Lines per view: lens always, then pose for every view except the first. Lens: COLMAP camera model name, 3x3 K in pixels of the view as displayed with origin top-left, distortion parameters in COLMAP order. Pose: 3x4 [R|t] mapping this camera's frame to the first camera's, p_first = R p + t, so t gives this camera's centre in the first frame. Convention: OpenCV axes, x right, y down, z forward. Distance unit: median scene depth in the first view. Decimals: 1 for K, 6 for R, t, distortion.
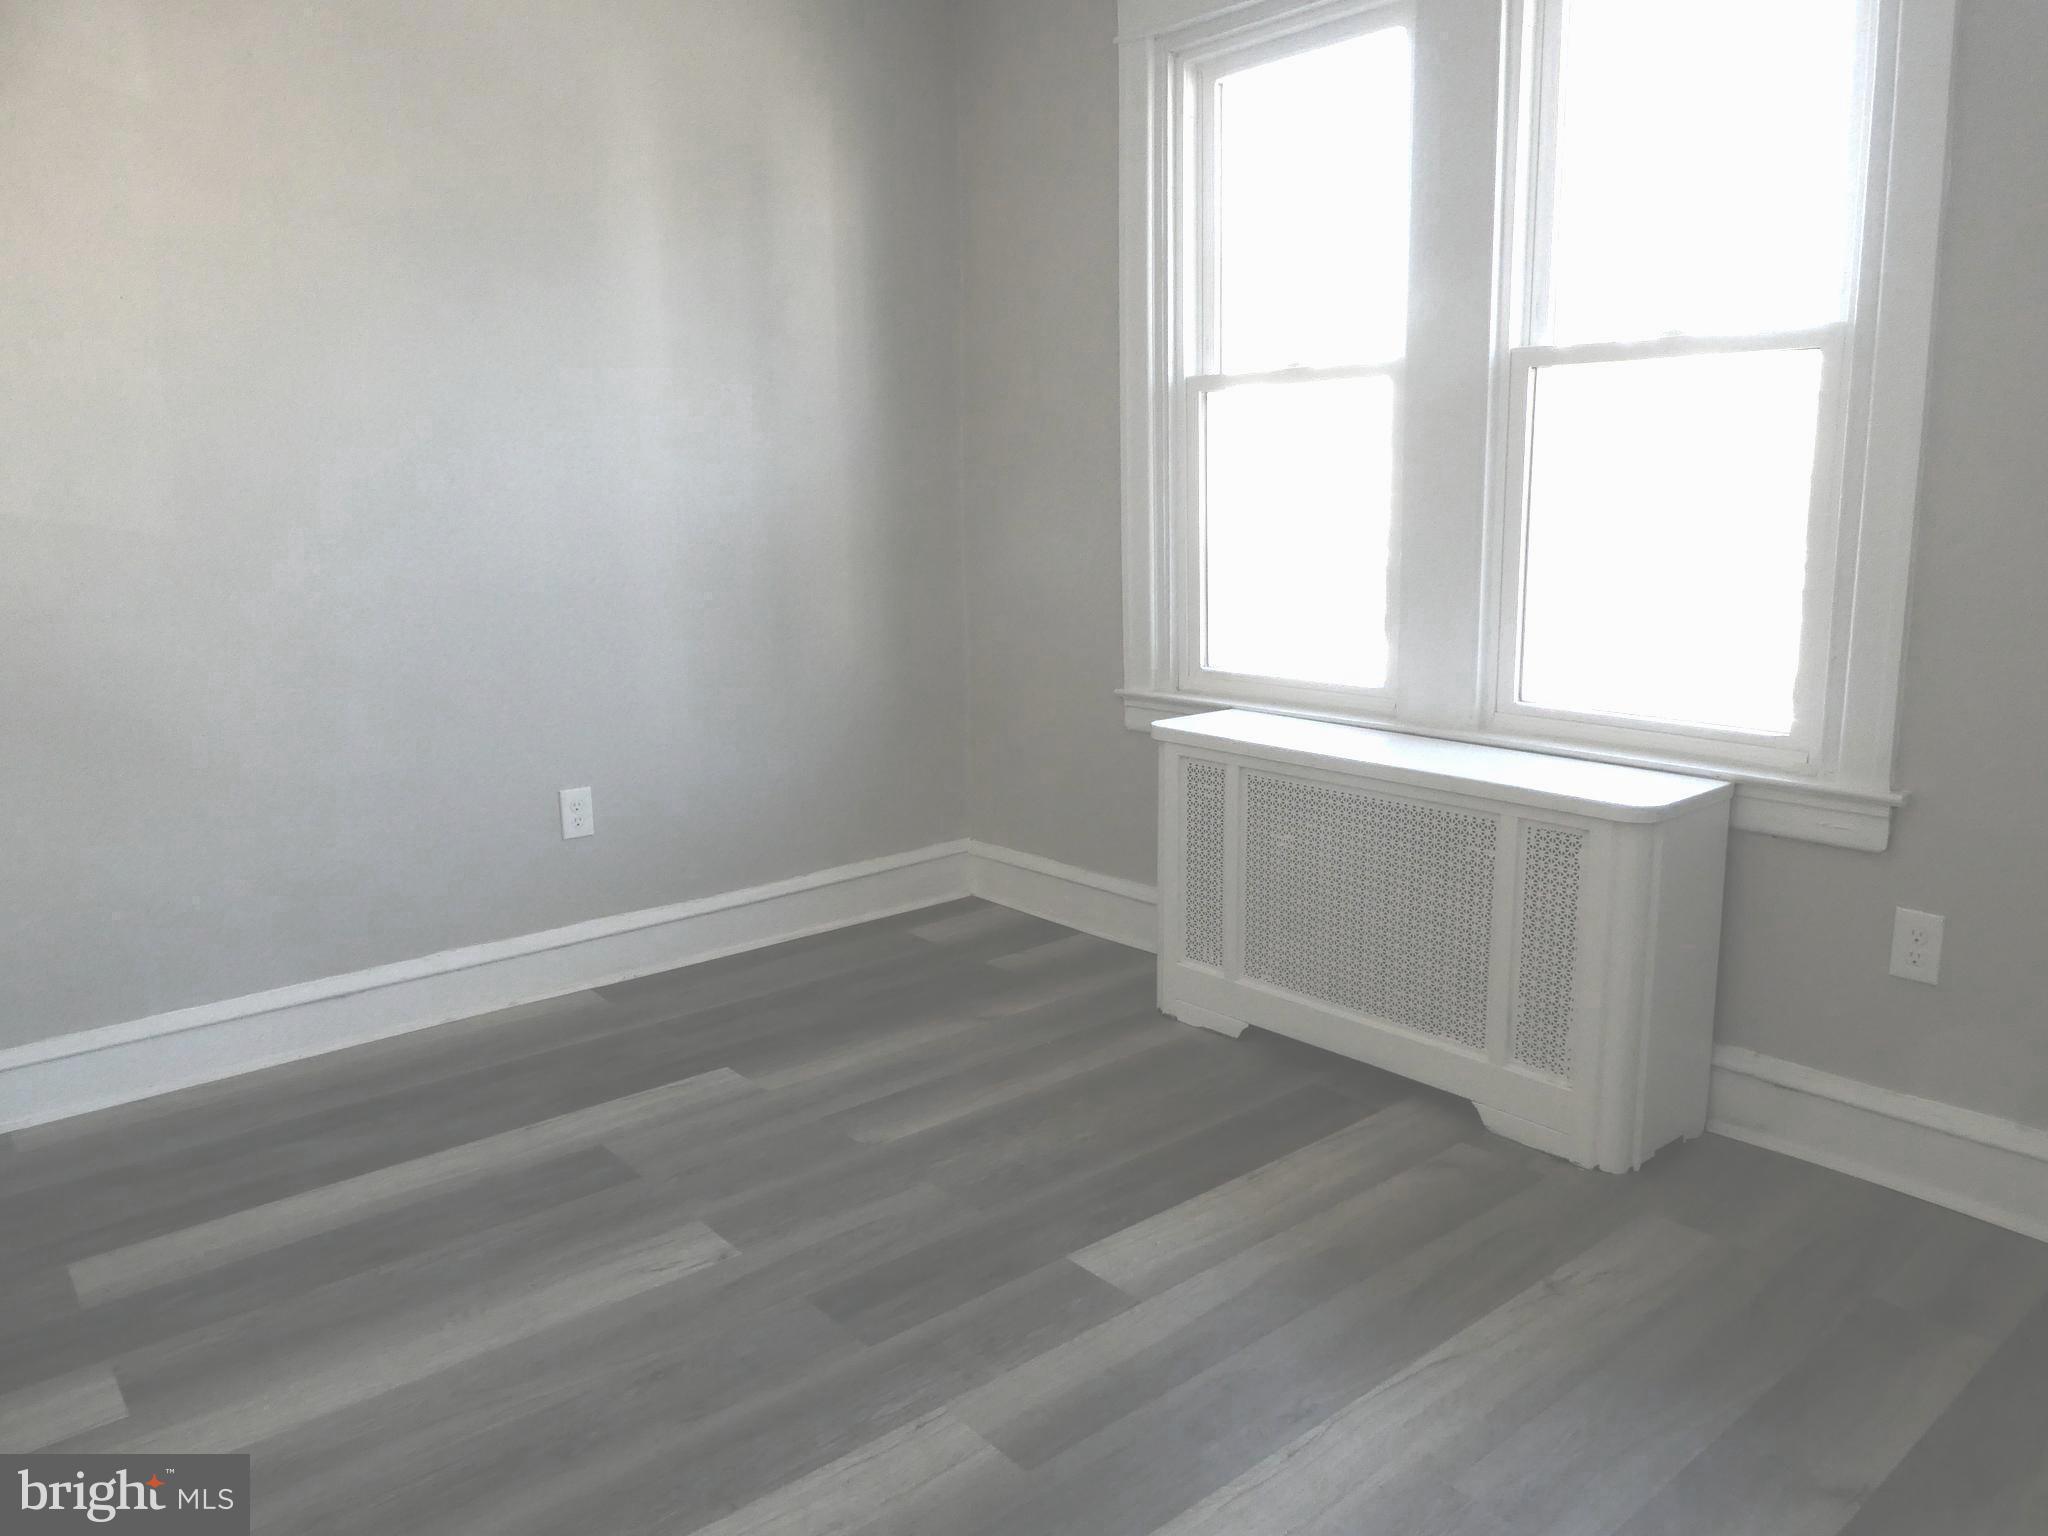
lens RADIAL K [[1465.7, 0, 1019.5], [0, 1465.7, 754.4], [0, 0, 1]] dist [-0.014931, -0.003264]
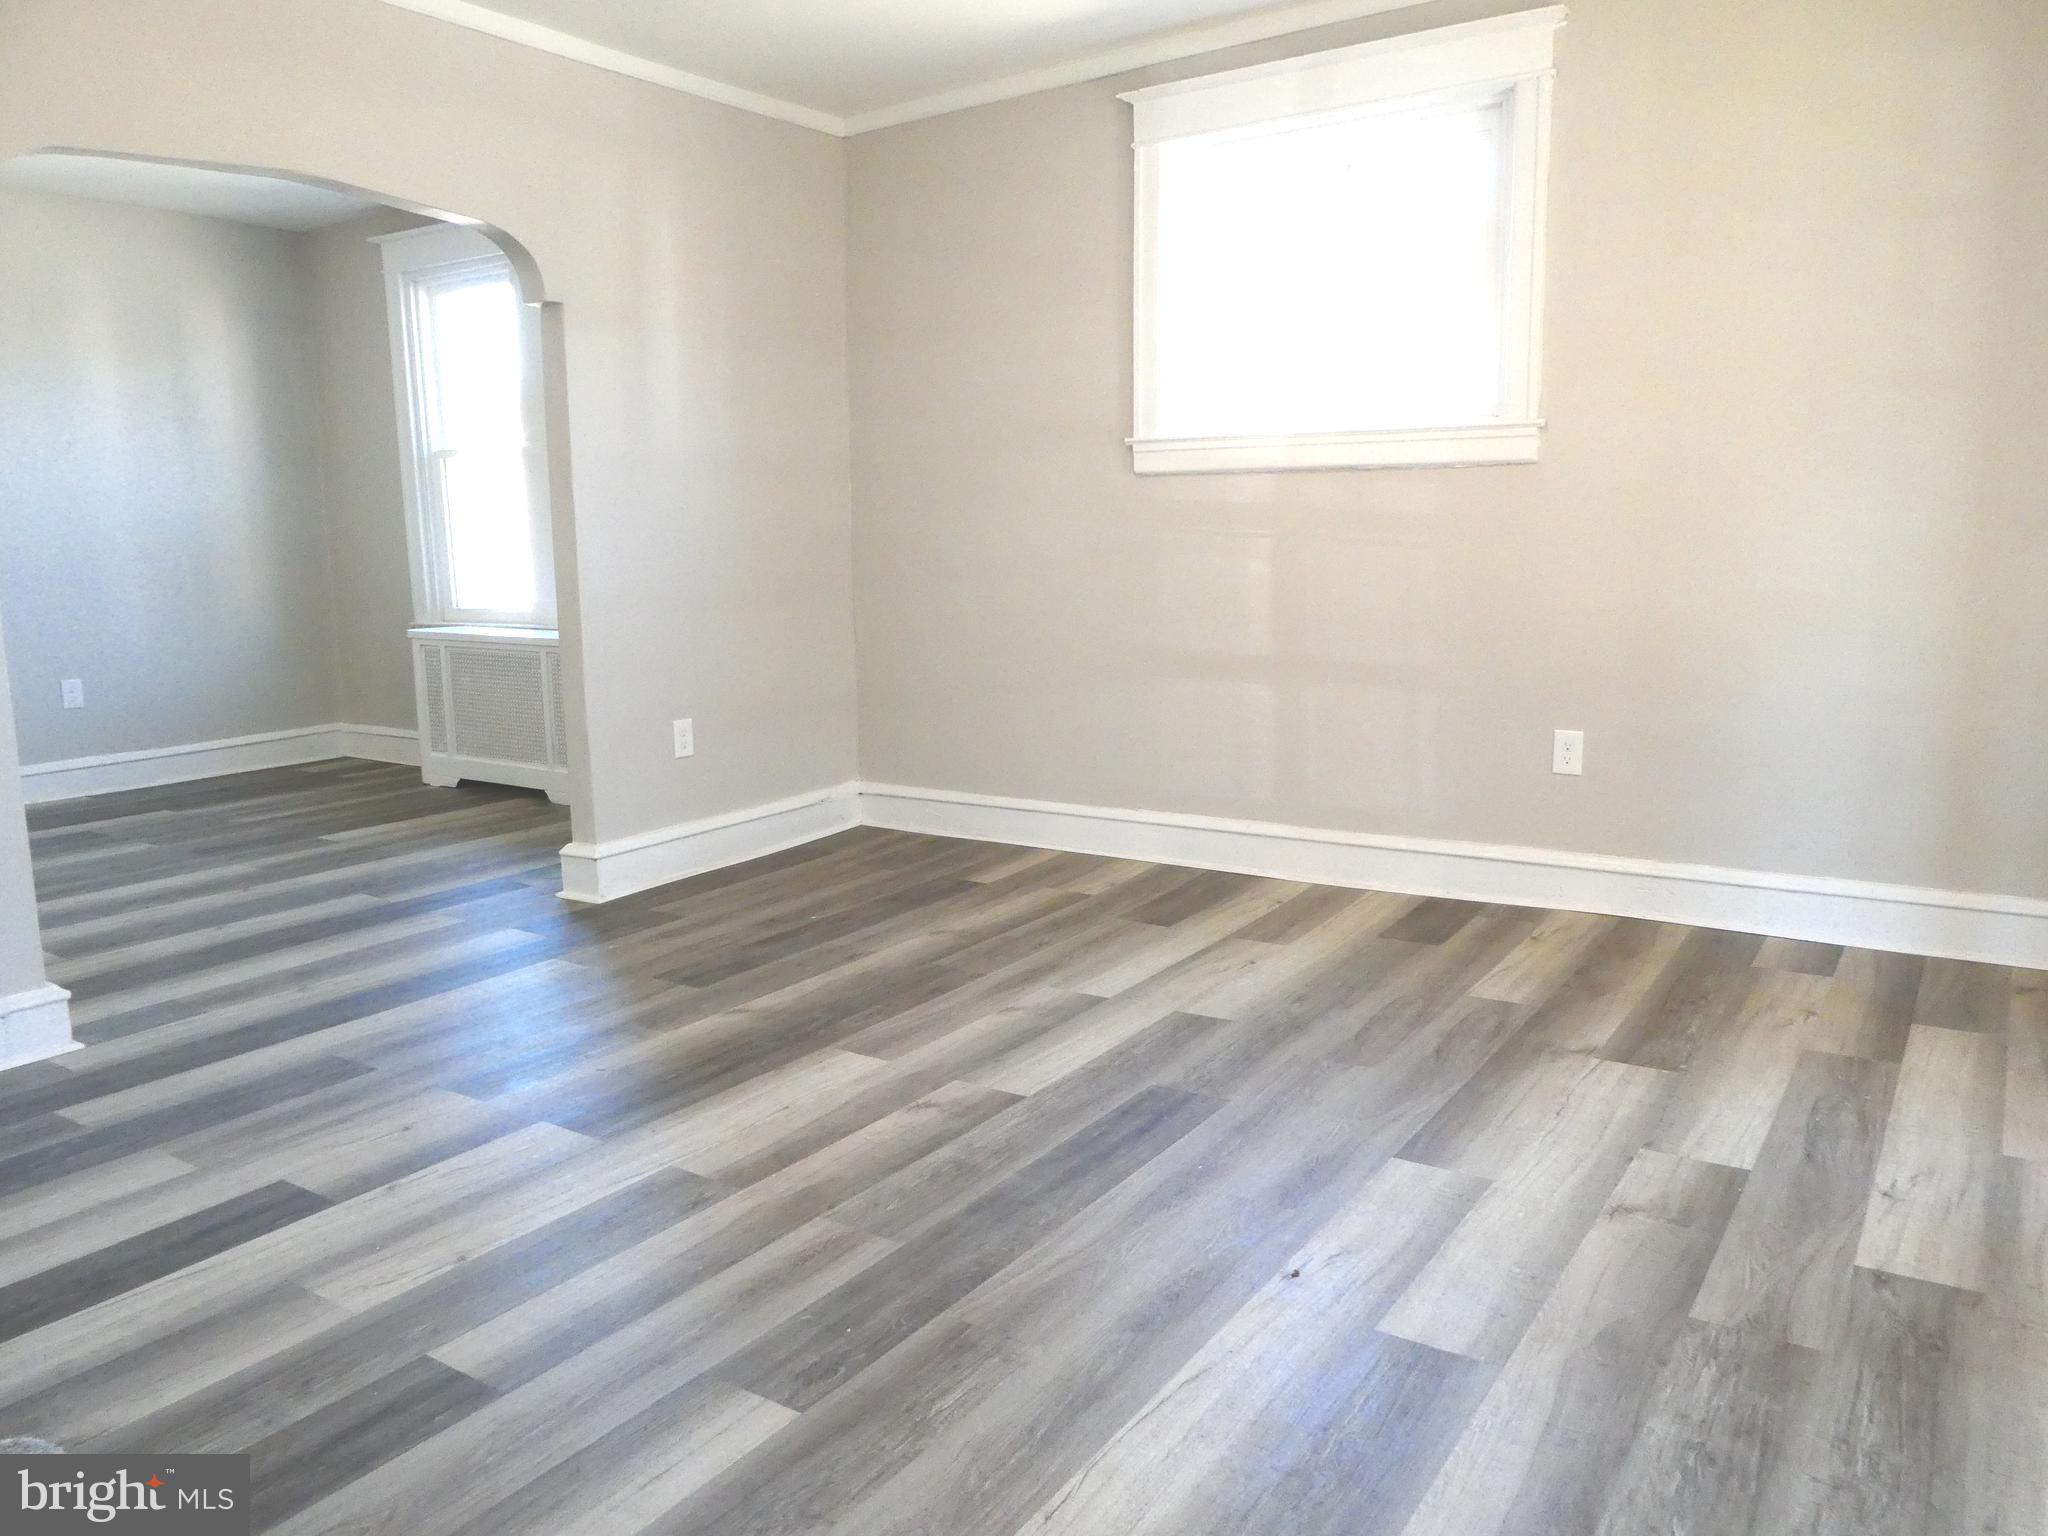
lens RADIAL K [[1465.7, 0, 1042.0], [0, 1465.7, 756.2], [0, 0, 1]] dist [-0.014931, -0.003264]
pose [[0.960415, -0.040356, 0.275635, 0.381079], [0.049750, 0.998392, -0.027174, 0.255060], [-0.274096, 0.039811, 0.960878, -1.143953]]
